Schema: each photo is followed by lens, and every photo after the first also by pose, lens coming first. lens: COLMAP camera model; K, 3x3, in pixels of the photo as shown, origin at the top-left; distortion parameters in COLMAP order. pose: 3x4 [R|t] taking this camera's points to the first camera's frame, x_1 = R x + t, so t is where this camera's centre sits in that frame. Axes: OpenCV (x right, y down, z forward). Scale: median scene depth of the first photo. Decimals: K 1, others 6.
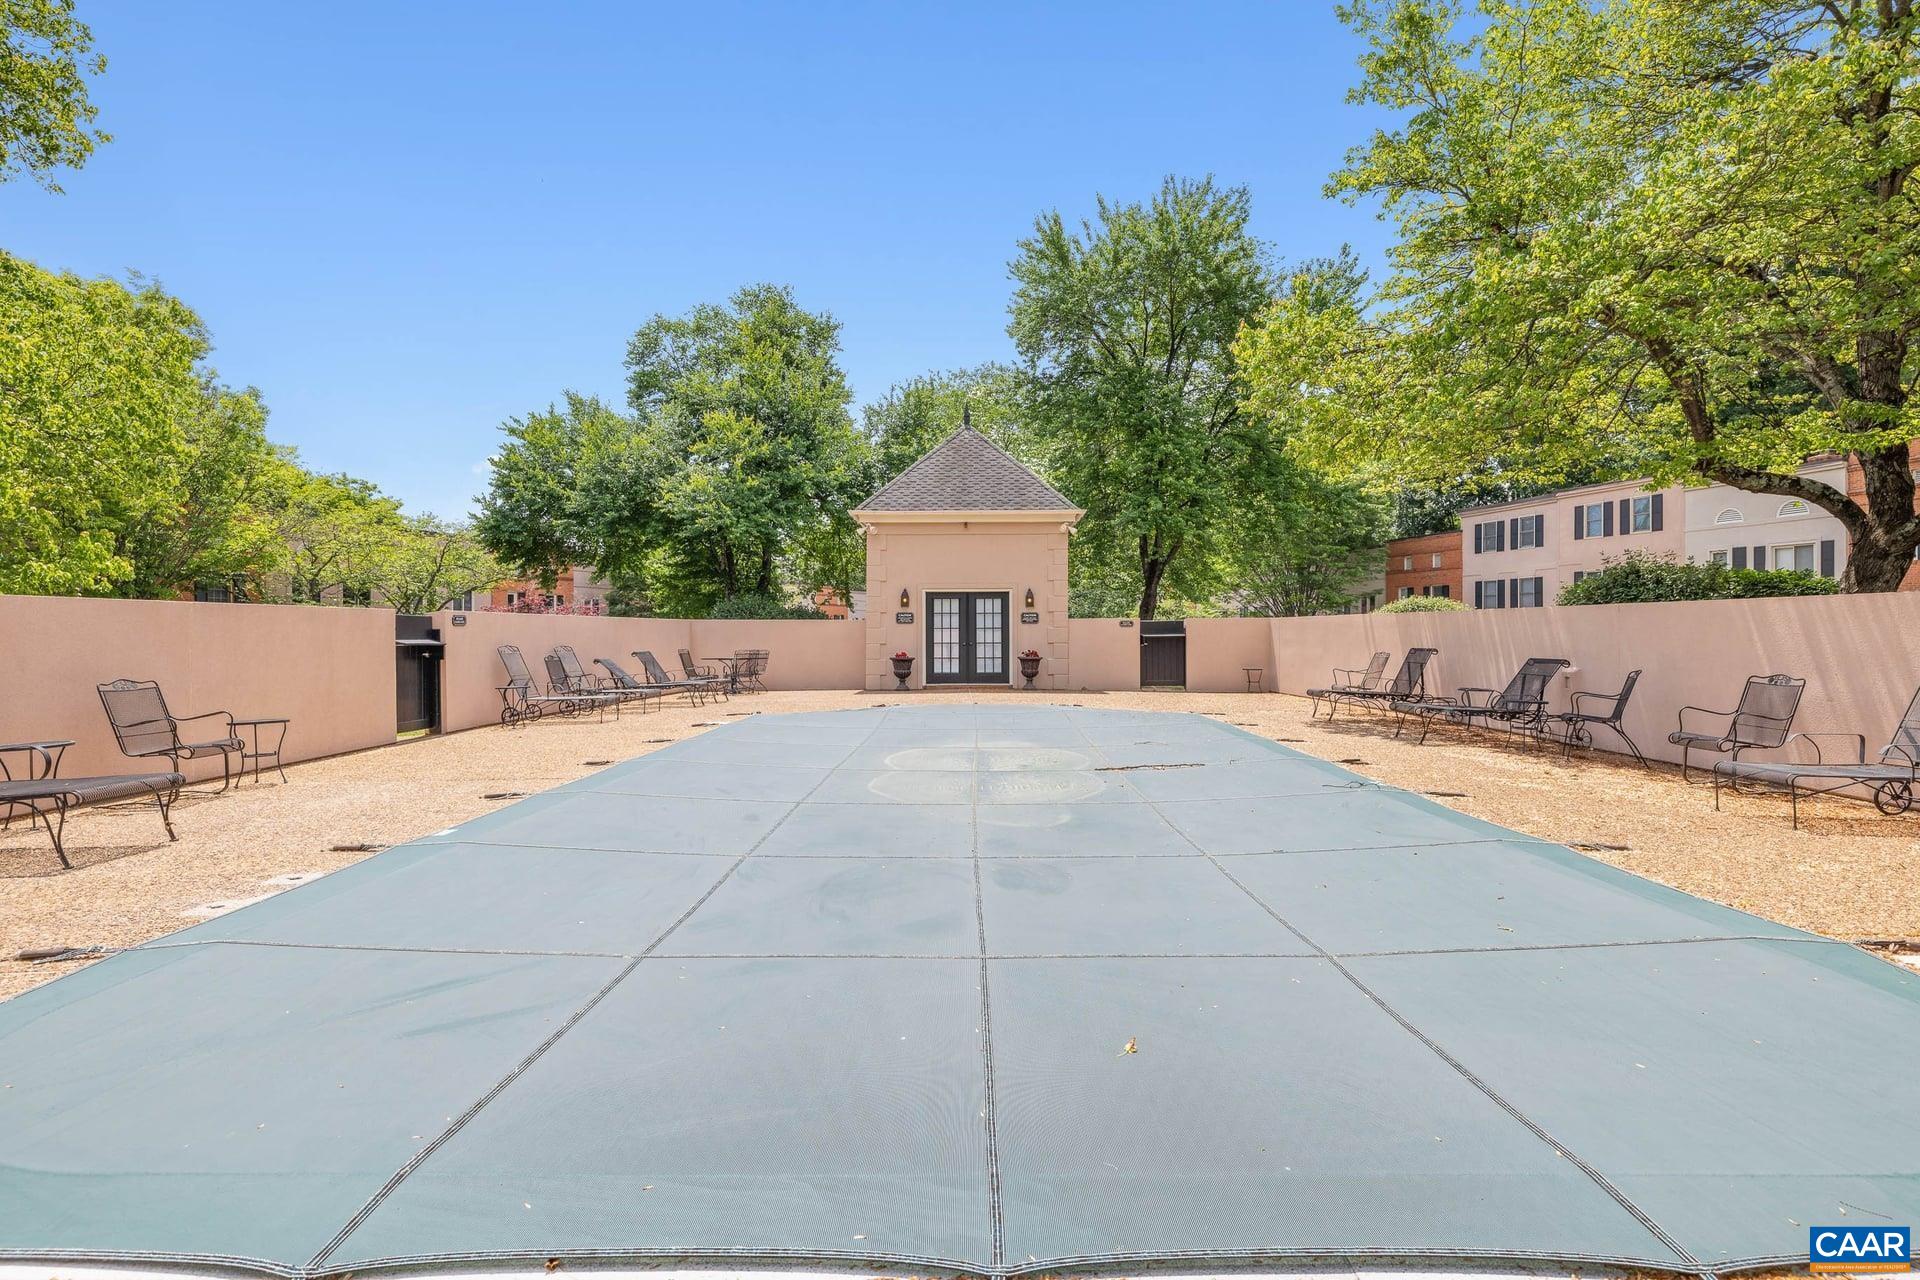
lens RADIAL K [[949.4, 0, 958.0], [0, 949.4, 636.0], [0, 0, 1]] dist [-0.001497, 0.001014]
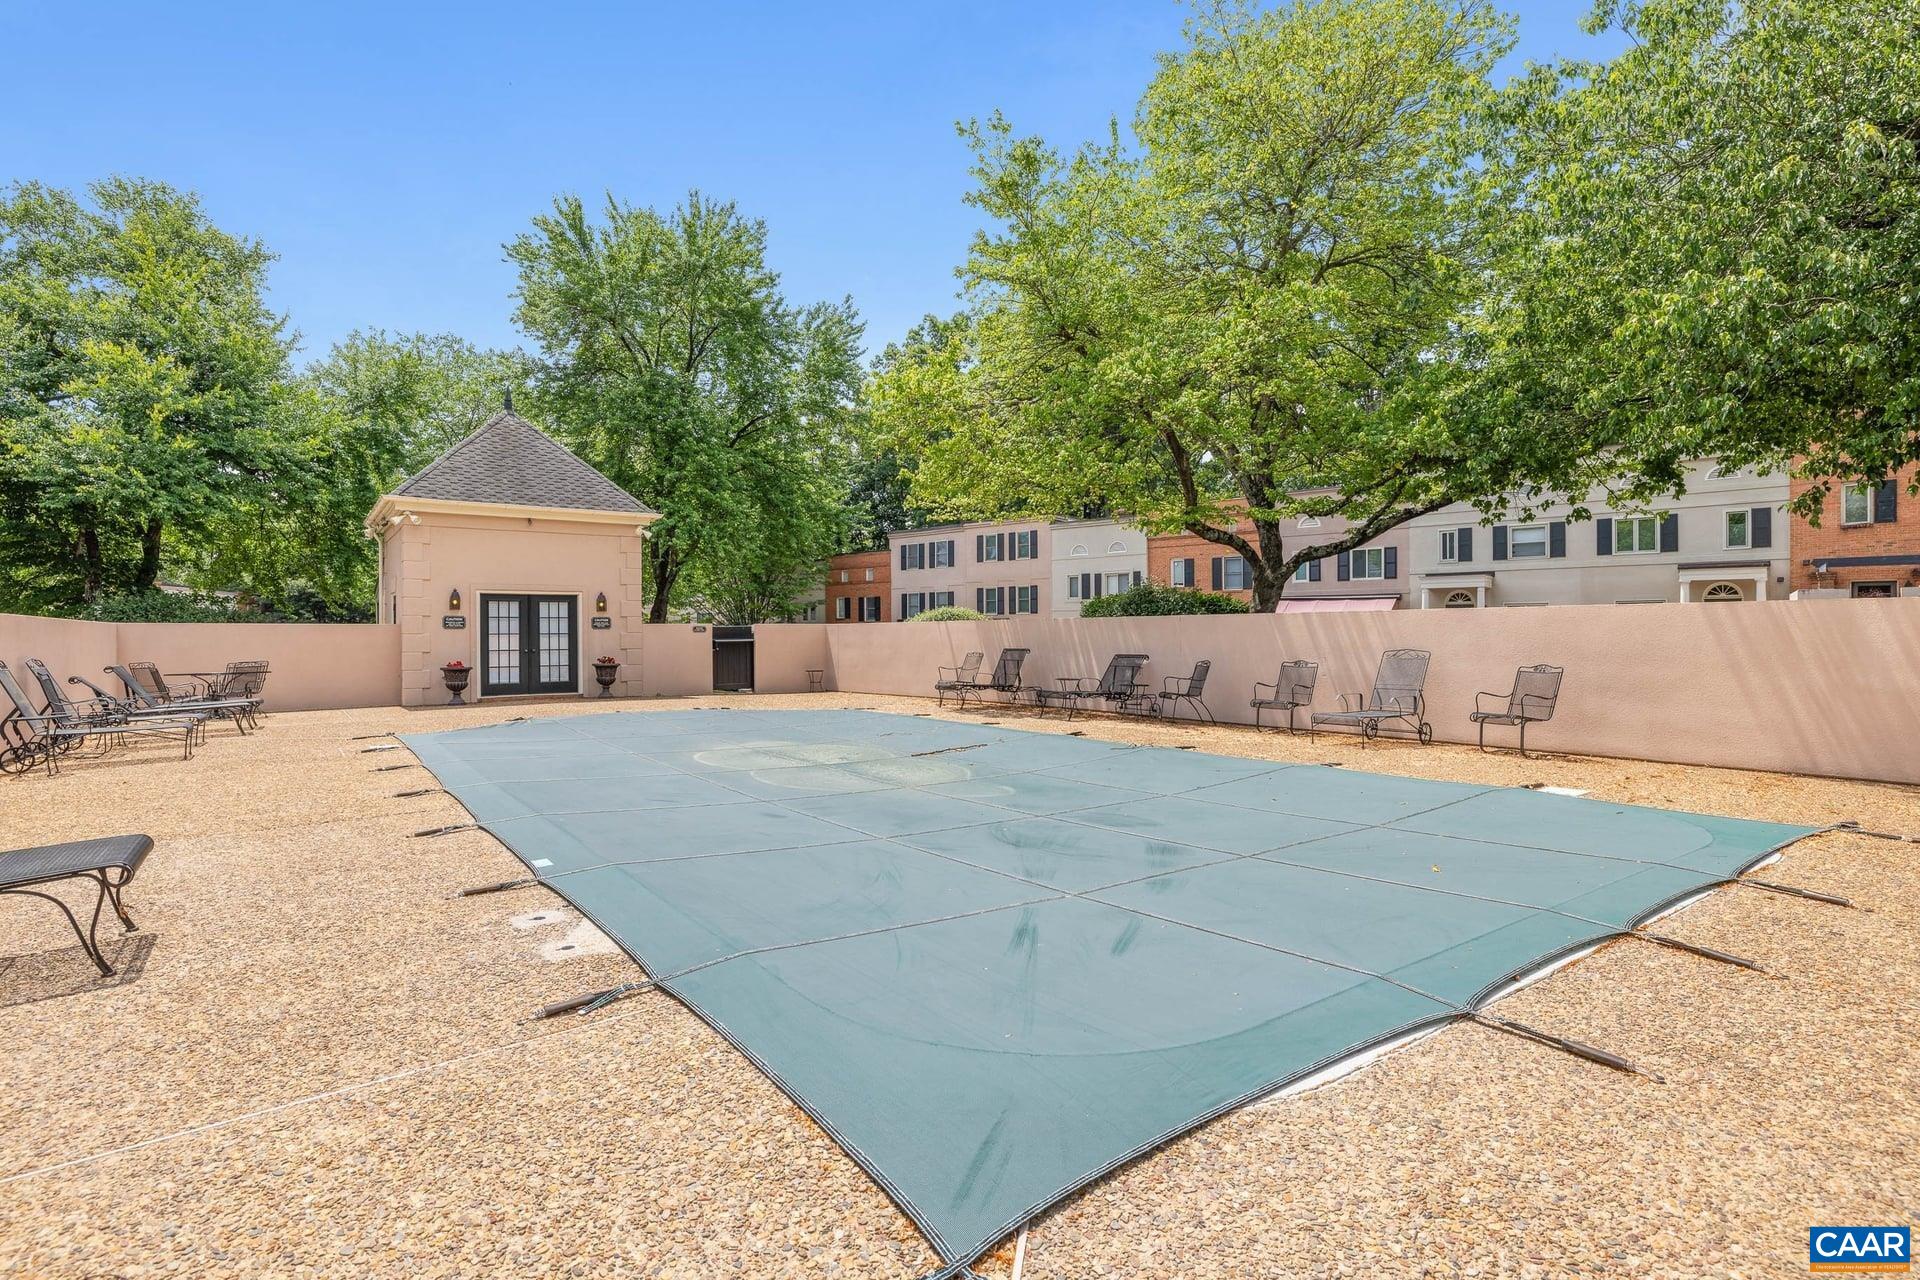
lens RADIAL K [[949.4, 0, 960.8], [0, 949.4, 637.8], [0, 0, 1]] dist [-0.001497, 0.001014]
pose [[0.804691, -0.004385, 0.593678, -0.198849], [0.007009, 0.999973, -0.002115, 0.000422], [-0.593653, 0.005863, 0.804700, 0.014313]]
